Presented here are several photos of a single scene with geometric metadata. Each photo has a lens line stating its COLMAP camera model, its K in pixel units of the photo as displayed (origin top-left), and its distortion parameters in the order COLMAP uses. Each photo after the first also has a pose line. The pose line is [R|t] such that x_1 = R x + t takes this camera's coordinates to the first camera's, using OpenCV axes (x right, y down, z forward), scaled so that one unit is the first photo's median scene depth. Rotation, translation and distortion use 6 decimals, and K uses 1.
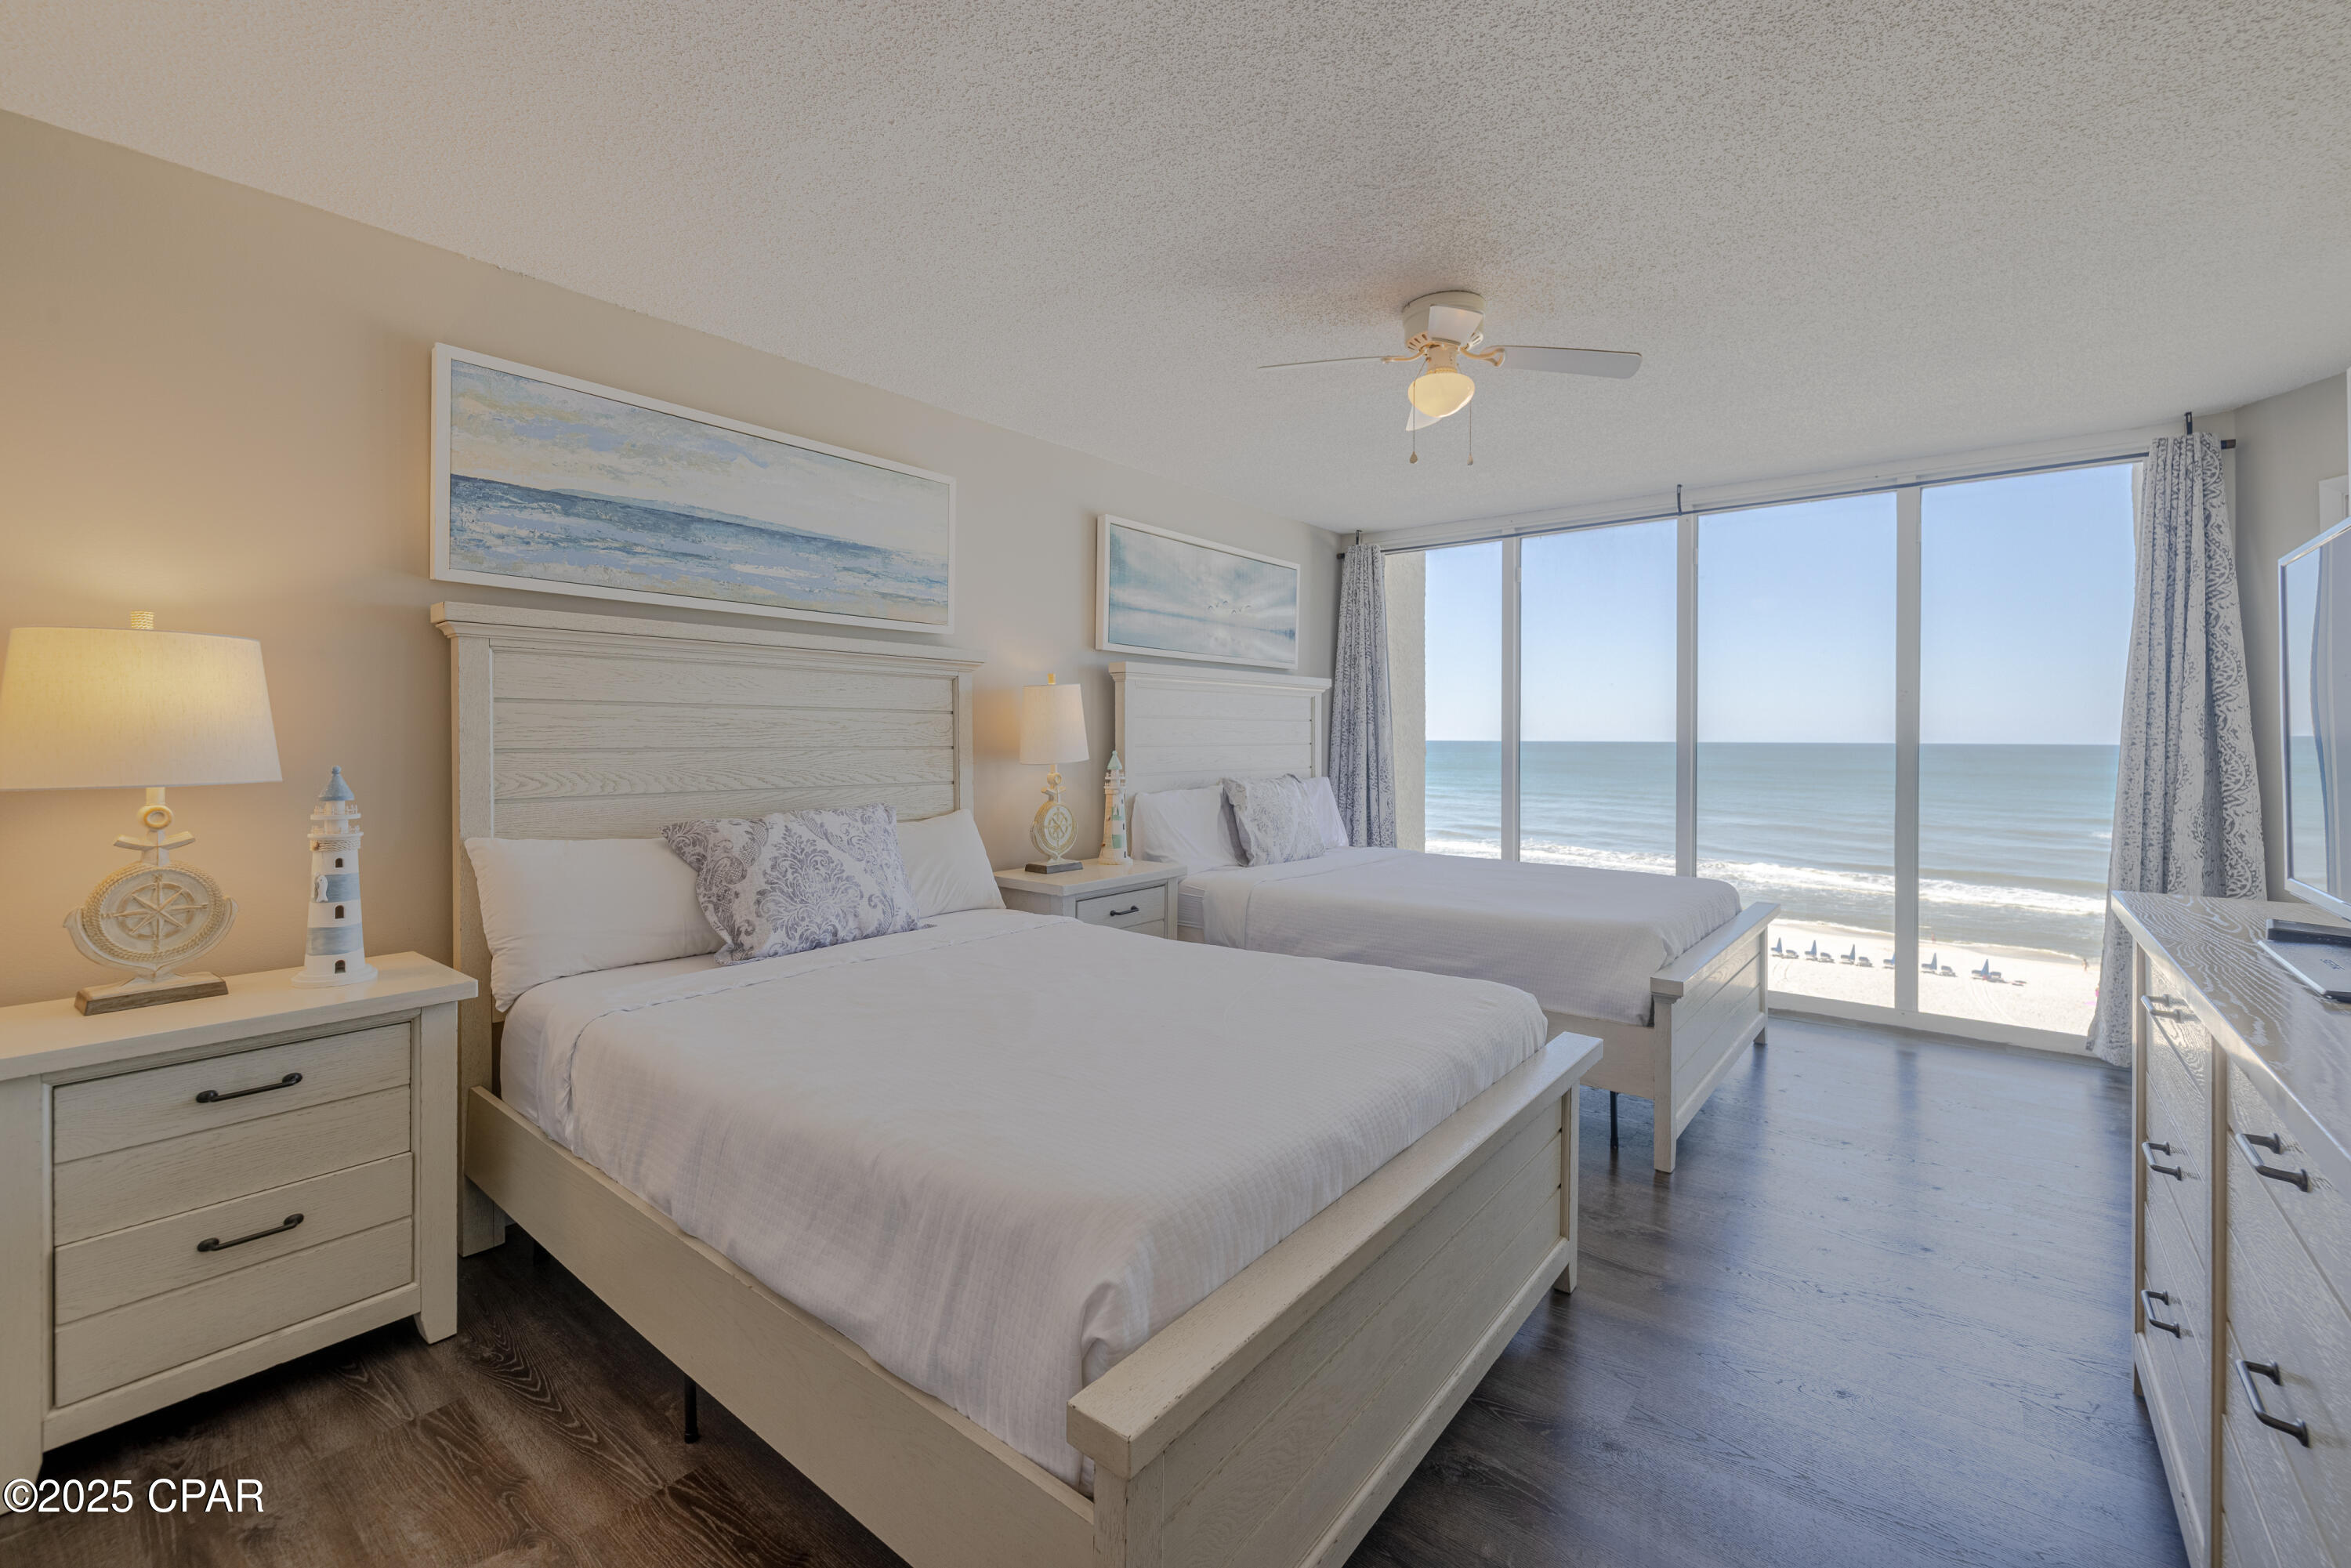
lens RADIAL K [[993.9, 0, 1171.9], [0, 993.9, 728.0], [0, 0, 1]] dist [-0.001096, 0.000527]
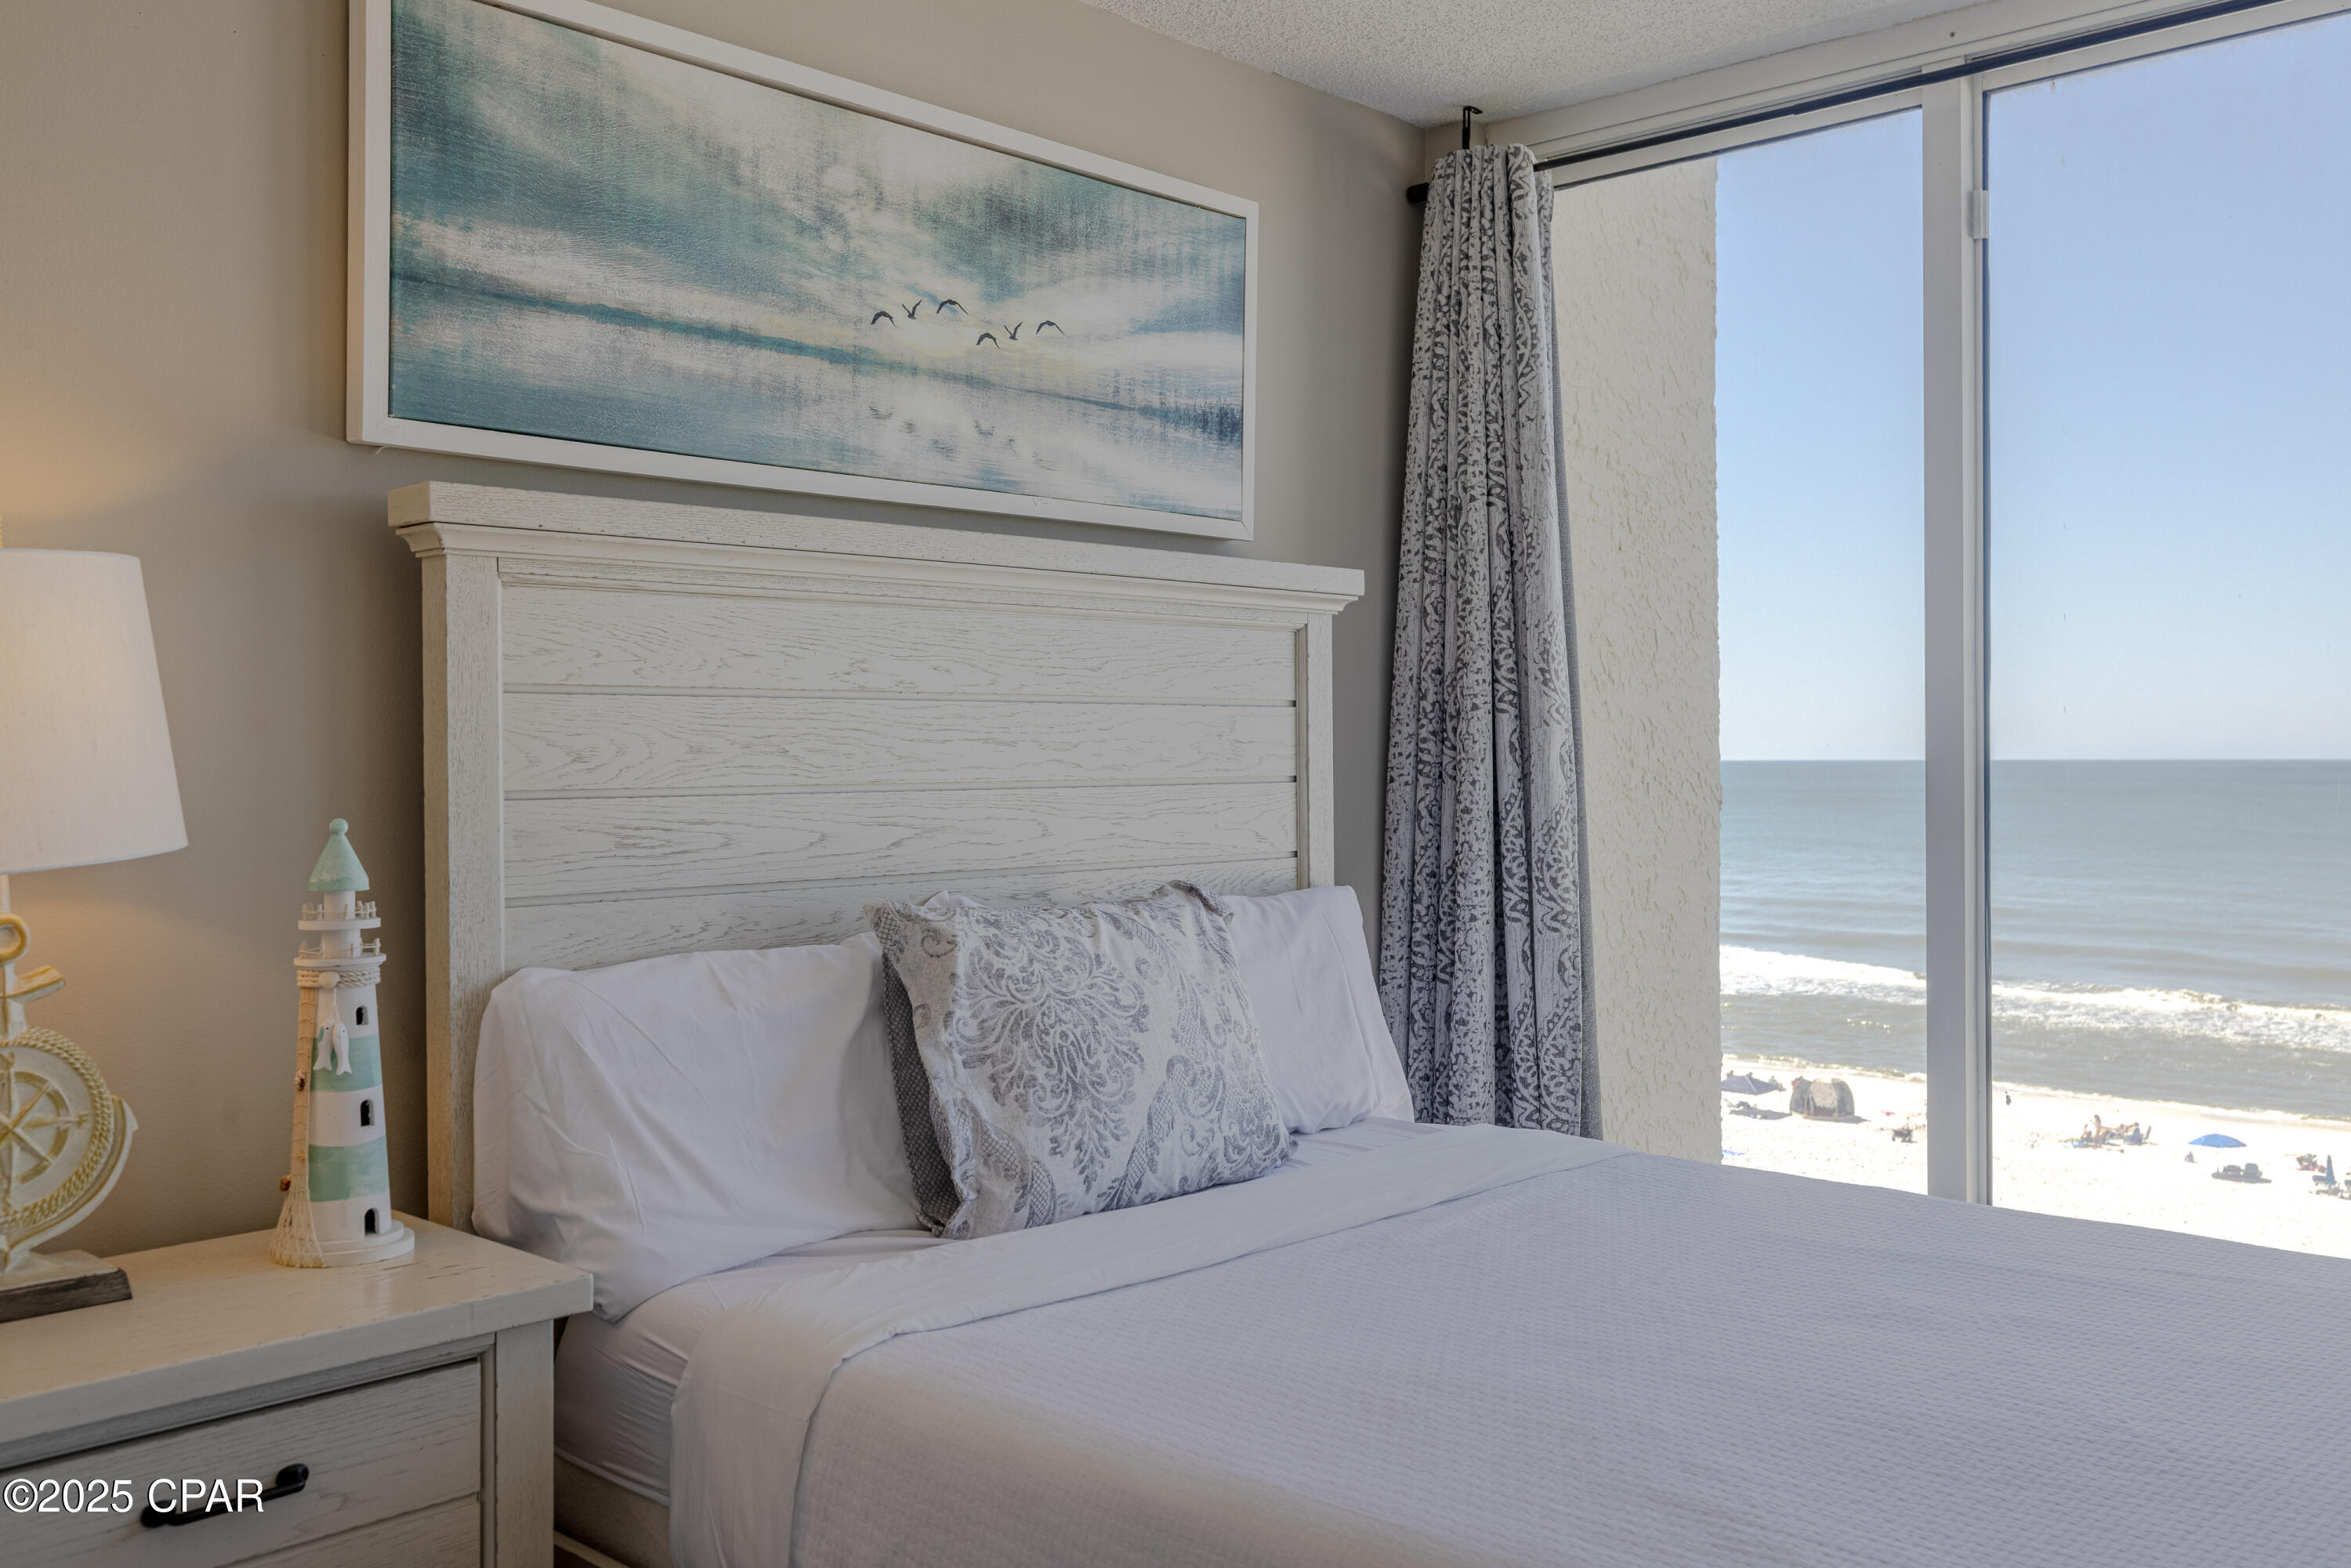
lens RADIAL K [[2041.6, 0, 1174.5], [0, 2041.6, 723.4], [0, 0, 1]] dist [-0.001416, -0.000331]
pose [[0.997398, -0.007579, -0.071692, 0.150577], [0.007190, 0.999958, -0.005685, 0.002047], [0.071732, 0.005154, 0.997411, 0.368485]]
